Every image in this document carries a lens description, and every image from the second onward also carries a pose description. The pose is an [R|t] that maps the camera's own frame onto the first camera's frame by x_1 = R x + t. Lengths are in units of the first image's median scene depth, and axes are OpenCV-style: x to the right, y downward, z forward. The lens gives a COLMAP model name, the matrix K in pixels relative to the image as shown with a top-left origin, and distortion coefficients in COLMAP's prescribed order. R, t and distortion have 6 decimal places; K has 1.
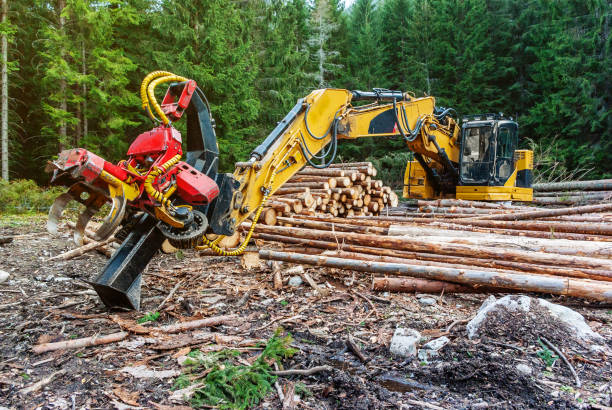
lens RADIAL K [[570.1, 0, 305.7], [0, 570.1, 207.4], [0, 0, 1]] dist [-0.008214, 0.000000]
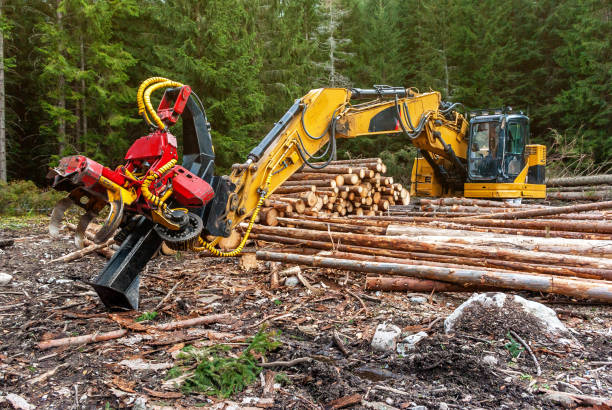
lens RADIAL K [[622.8, 0, 304.2], [0, 622.8, 207.8], [0, 0, 1]] dist [0.001516, 0.000000]
pose [[0.999414, -0.010321, -0.032640, 0.038268], [0.010519, 0.999927, 0.005896, -0.006975], [0.032577, -0.006236, 0.999450, -0.094960]]
